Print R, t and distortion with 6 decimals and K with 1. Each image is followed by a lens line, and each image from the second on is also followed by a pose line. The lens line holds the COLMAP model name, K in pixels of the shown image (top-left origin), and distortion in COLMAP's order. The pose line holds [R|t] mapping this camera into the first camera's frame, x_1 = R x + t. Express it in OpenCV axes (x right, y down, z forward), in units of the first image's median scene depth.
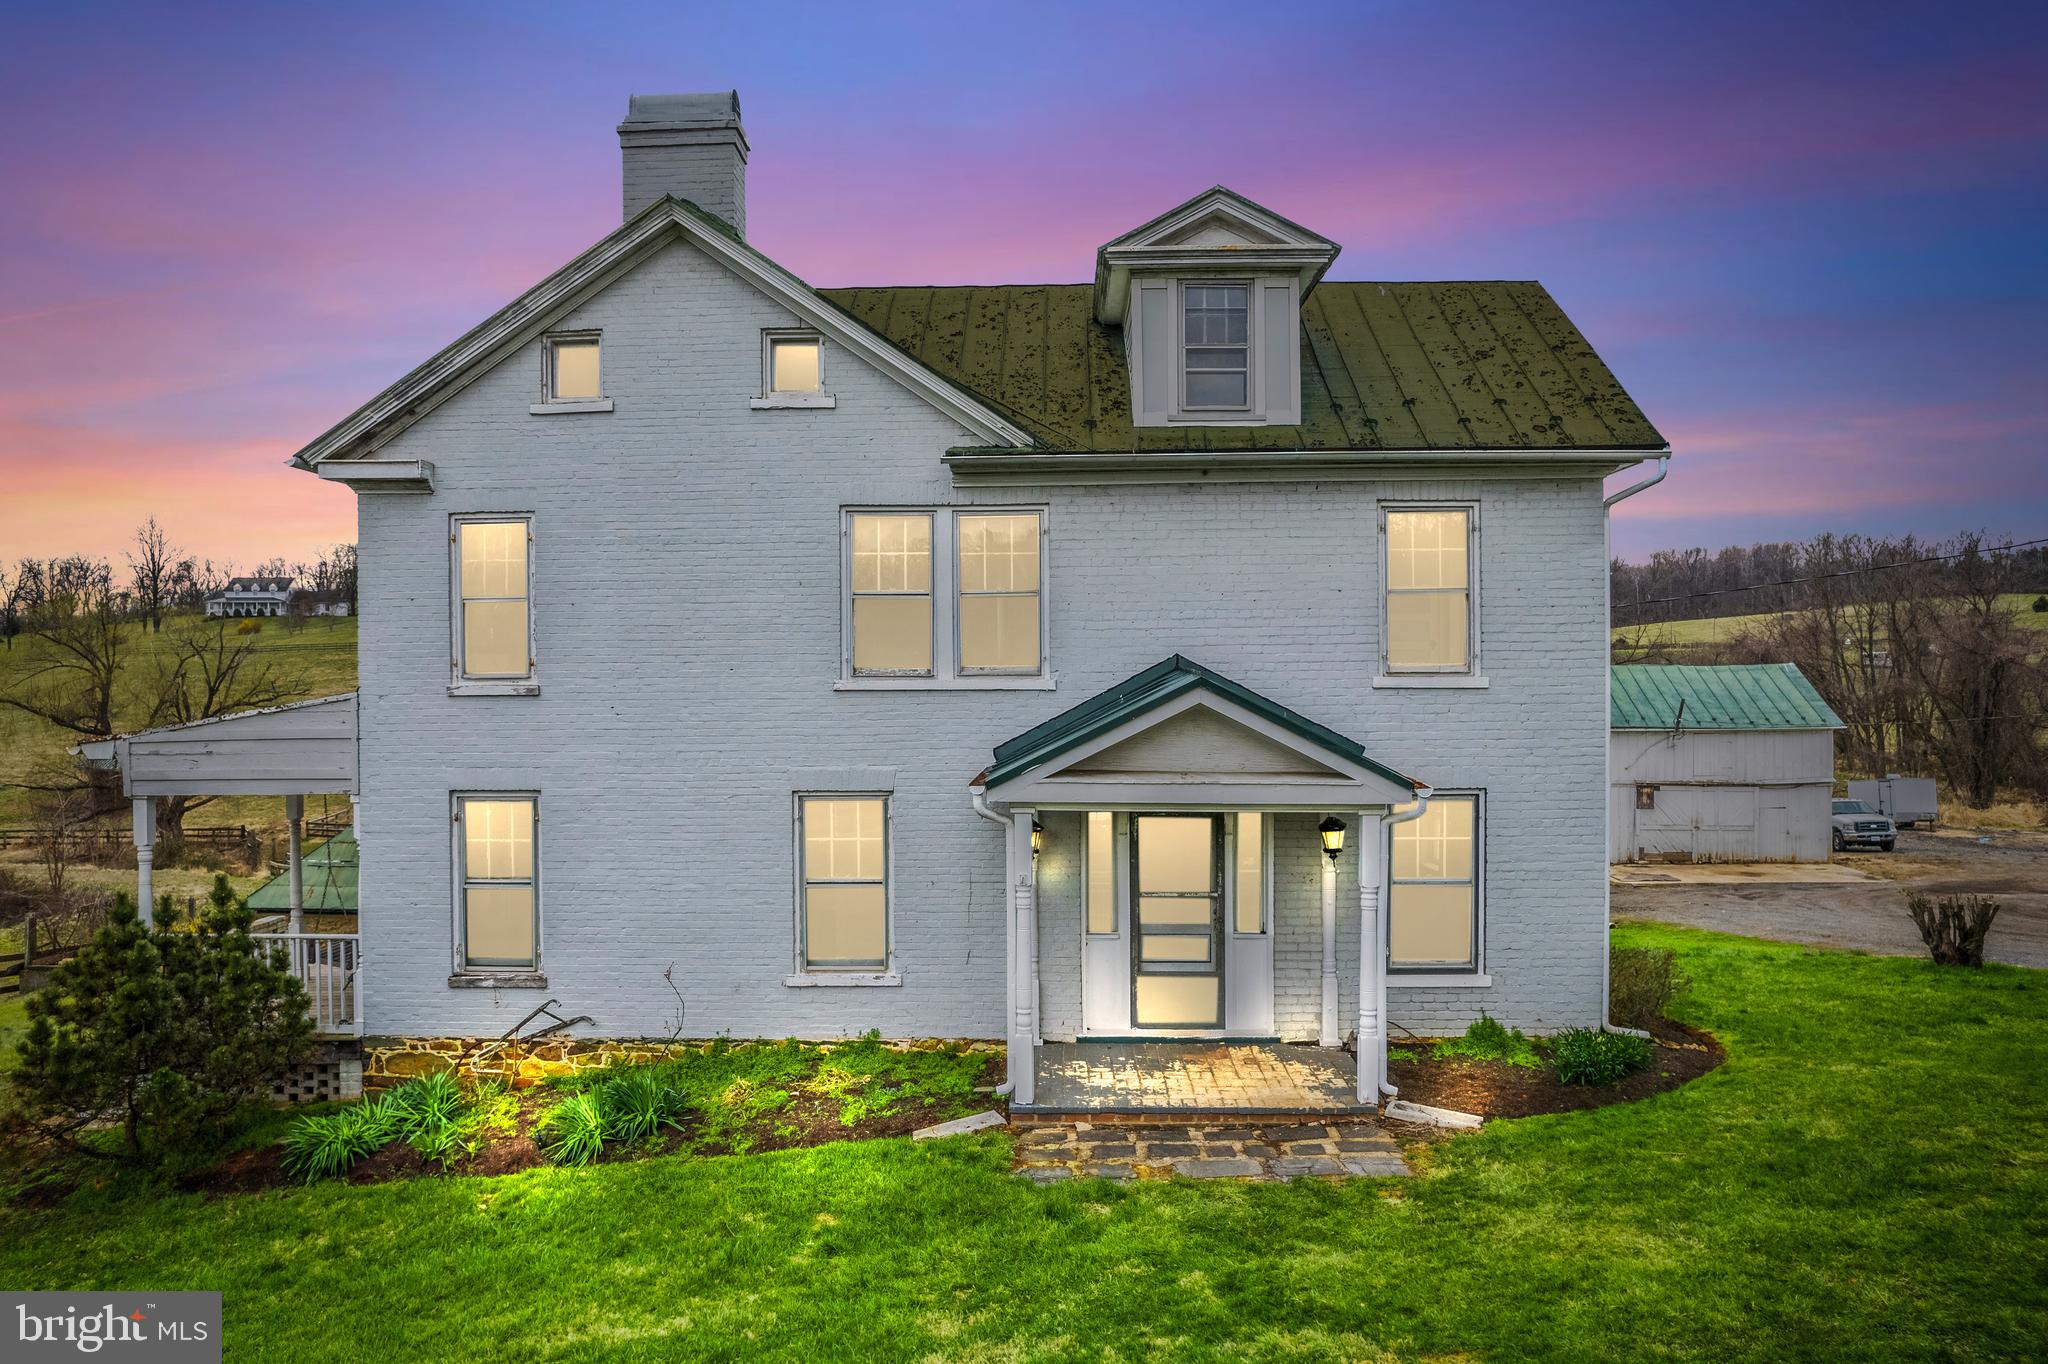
lens RADIAL K [[1311.8, 0, 977.2], [0, 1311.8, 674.7], [0, 0, 1]] dist [-0.082990, 0.069906]
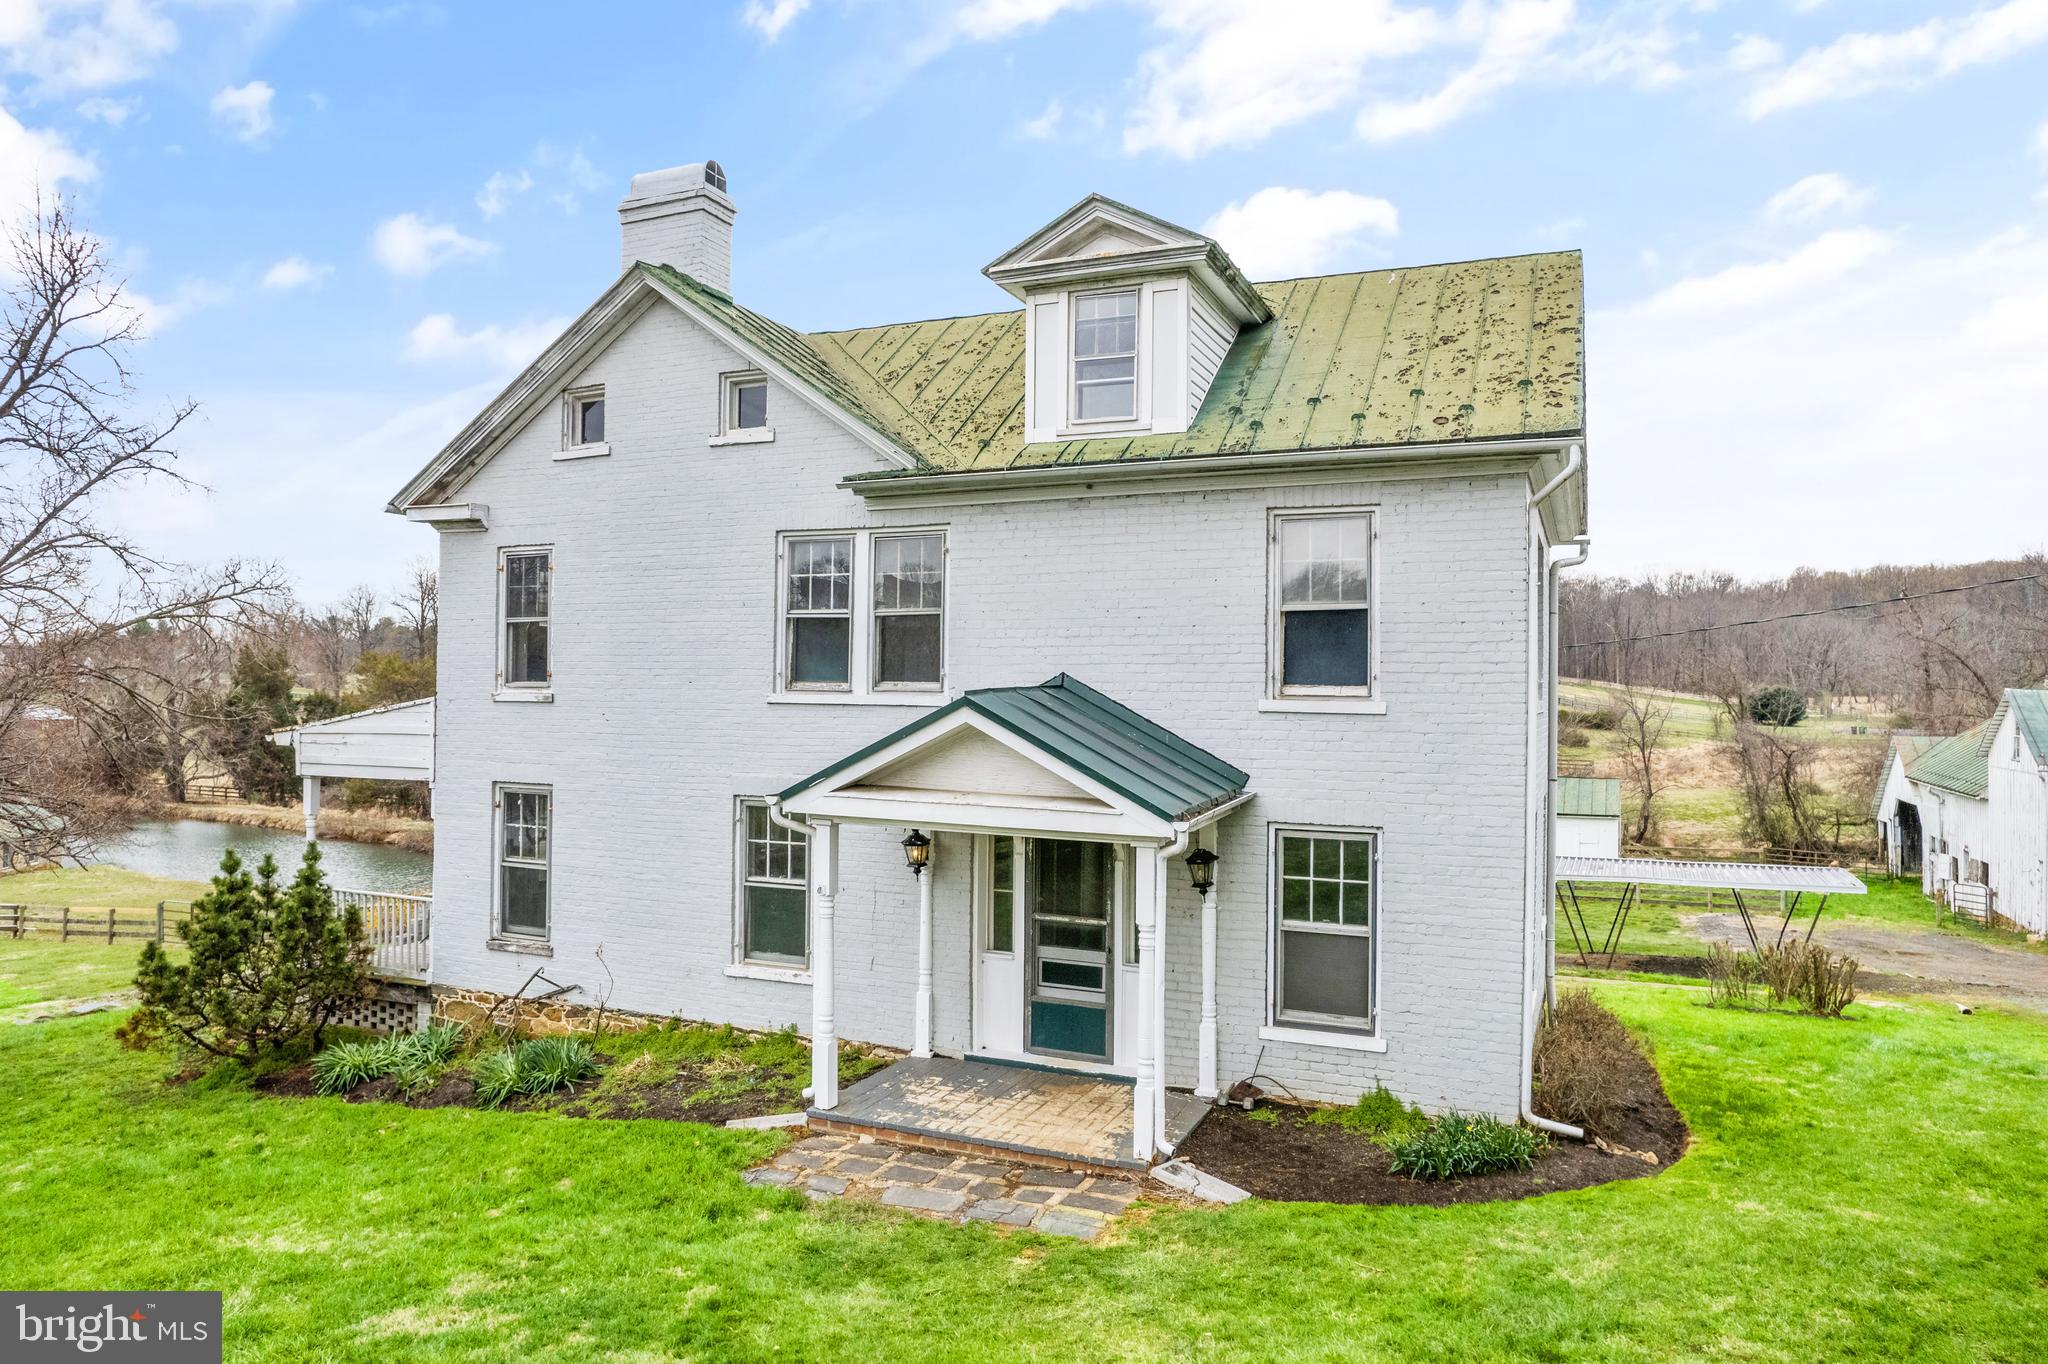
lens RADIAL K [[1263.4, 0, 960.3], [0, 1263.4, 649.8], [0, 0, 1]] dist [-0.083826, 0.070606]
pose [[0.933628, 0.004360, -0.358217, 0.427189], [-0.015290, 0.999500, -0.027684, -0.005765], [0.357917, 0.031324, 0.933228, 0.093649]]
